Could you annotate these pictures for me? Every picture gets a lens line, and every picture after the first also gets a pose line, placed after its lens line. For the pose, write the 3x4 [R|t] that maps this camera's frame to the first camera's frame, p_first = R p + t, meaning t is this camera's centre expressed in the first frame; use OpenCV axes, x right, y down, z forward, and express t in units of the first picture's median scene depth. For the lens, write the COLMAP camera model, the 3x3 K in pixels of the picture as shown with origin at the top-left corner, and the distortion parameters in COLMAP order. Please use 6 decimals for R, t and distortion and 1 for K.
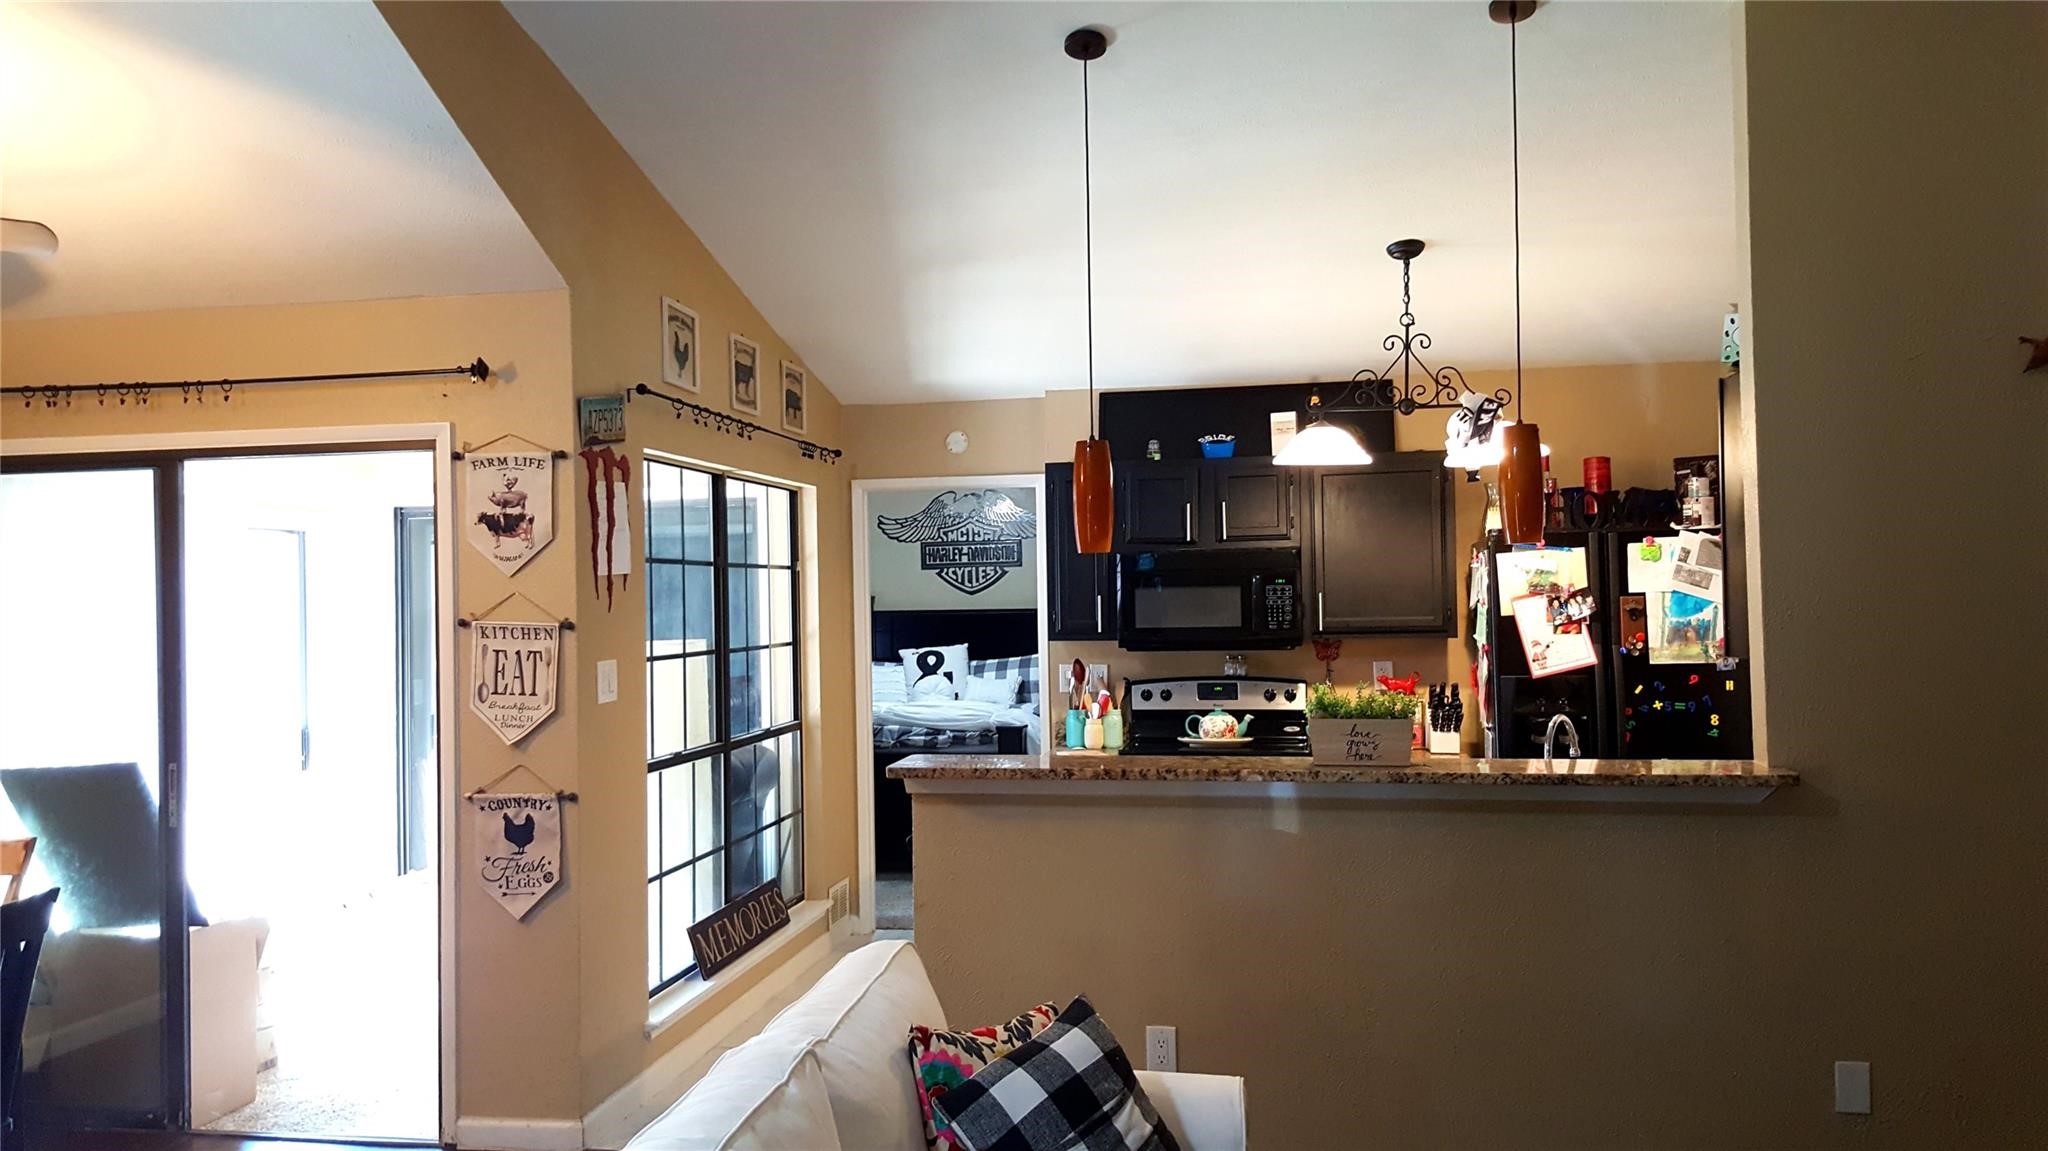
lens RADIAL K [[1499.6, 0, 1029.6], [0, 1499.6, 574.3], [0, 0, 1]] dist [0.087989, -0.105321]
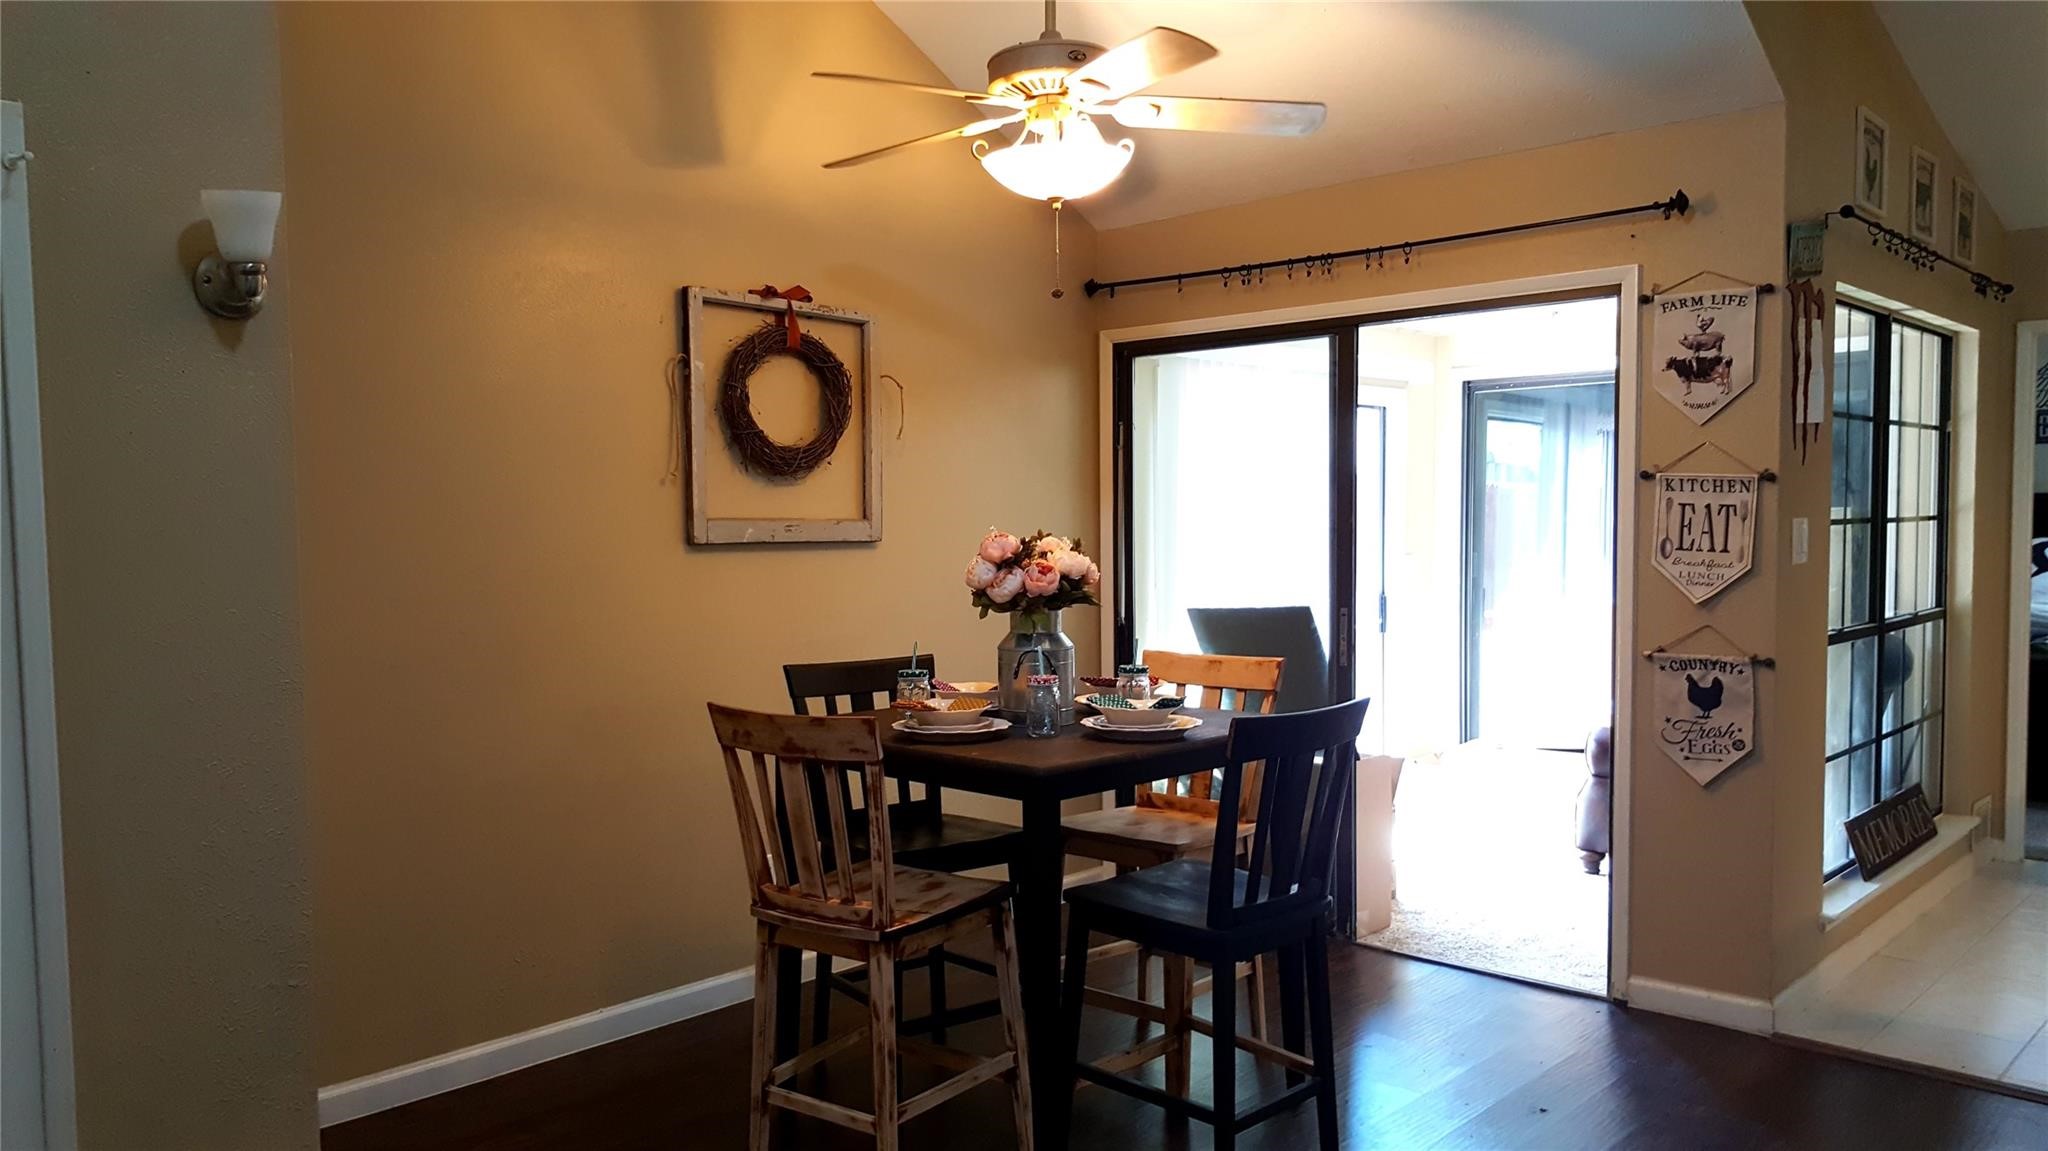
lens RADIAL K [[1499.6, 0, 1021.8], [0, 1499.6, 604.8], [0, 0, 1]] dist [0.087989, -0.105321]
pose [[0.835490, 0.041808, -0.547914, -0.143231], [0.003952, 0.996619, 0.082072, 0.027630], [0.549492, -0.070736, 0.832499, -0.020690]]
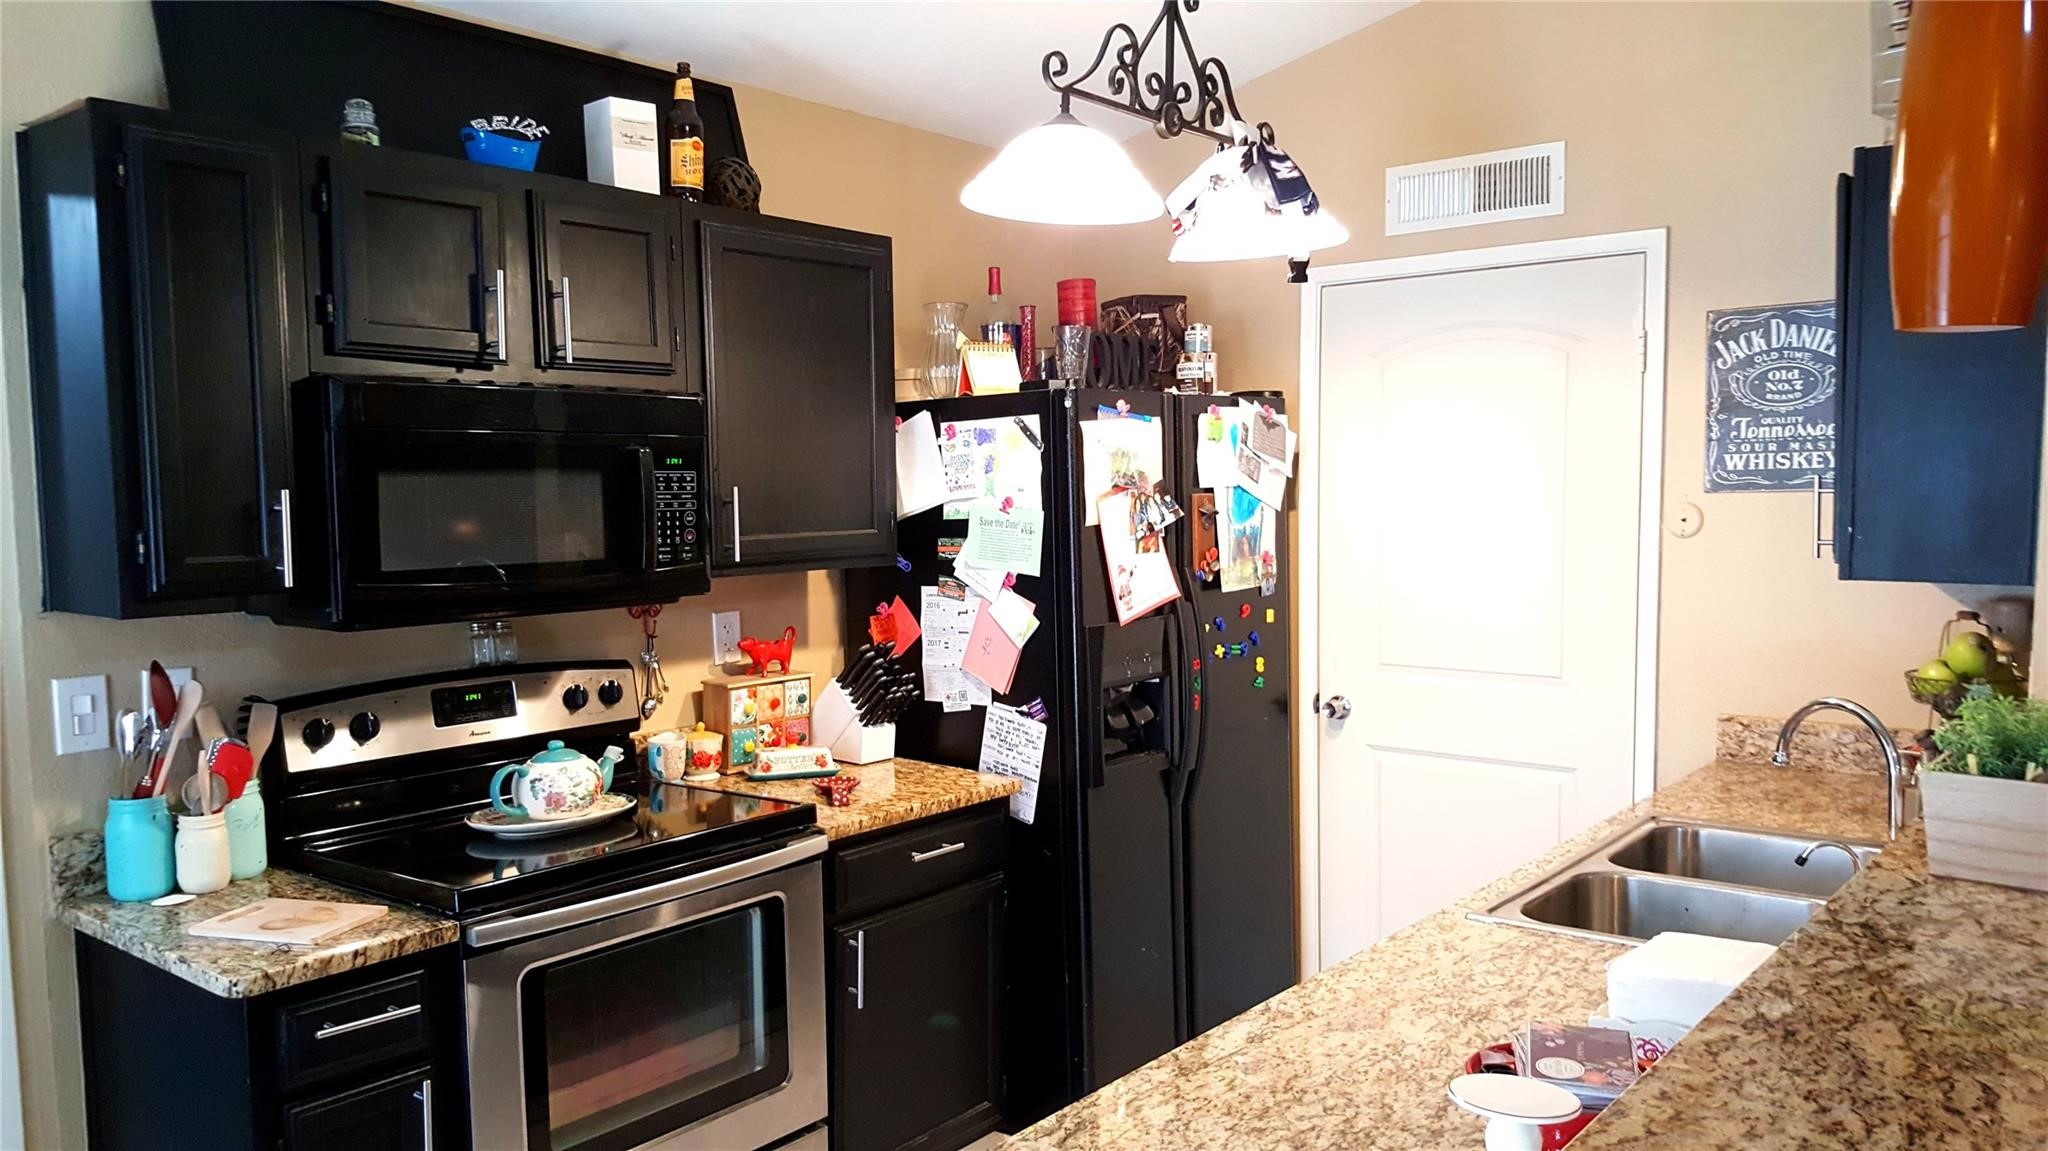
lens RADIAL K [[1499.6, 0, 1032.8], [0, 1499.6, 595.5], [0, 0, 1]] dist [0.087989, -0.105321]
pose [[0.495915, -0.056794, 0.866512, -0.228818], [-0.010565, 0.997390, 0.071419, 0.013946], [-0.868307, -0.044573, 0.494021, 0.780269]]
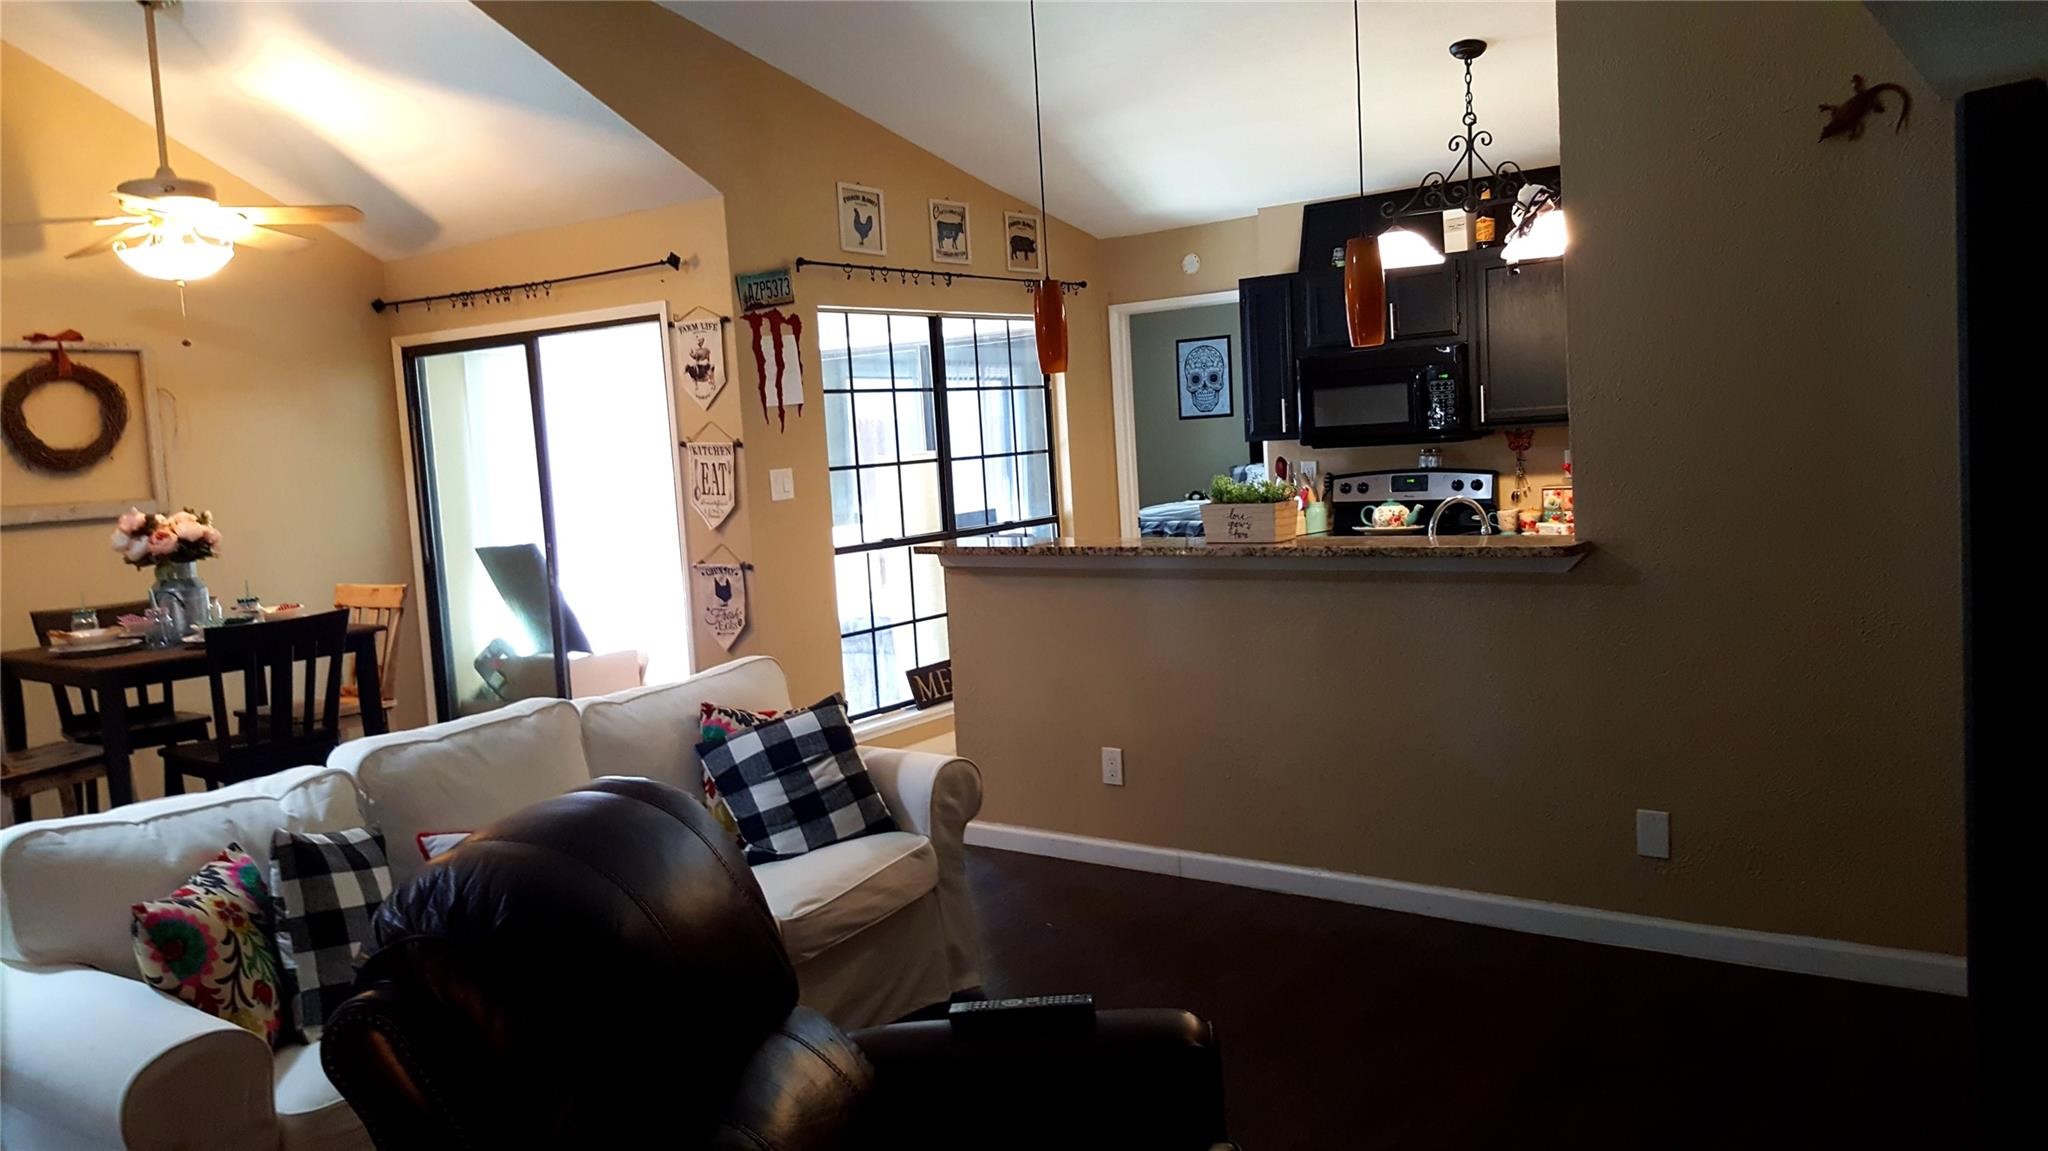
lens RADIAL K [[1499.6, 0, 1011.8], [0, 1499.6, 577.3], [0, 0, 1]] dist [0.087989, -0.105321]
pose [[0.891869, 0.009278, -0.452199, 0.443457], [0.050805, 0.991407, 0.120543, 0.001122], [0.449432, -0.130482, 0.883734, -0.099542]]
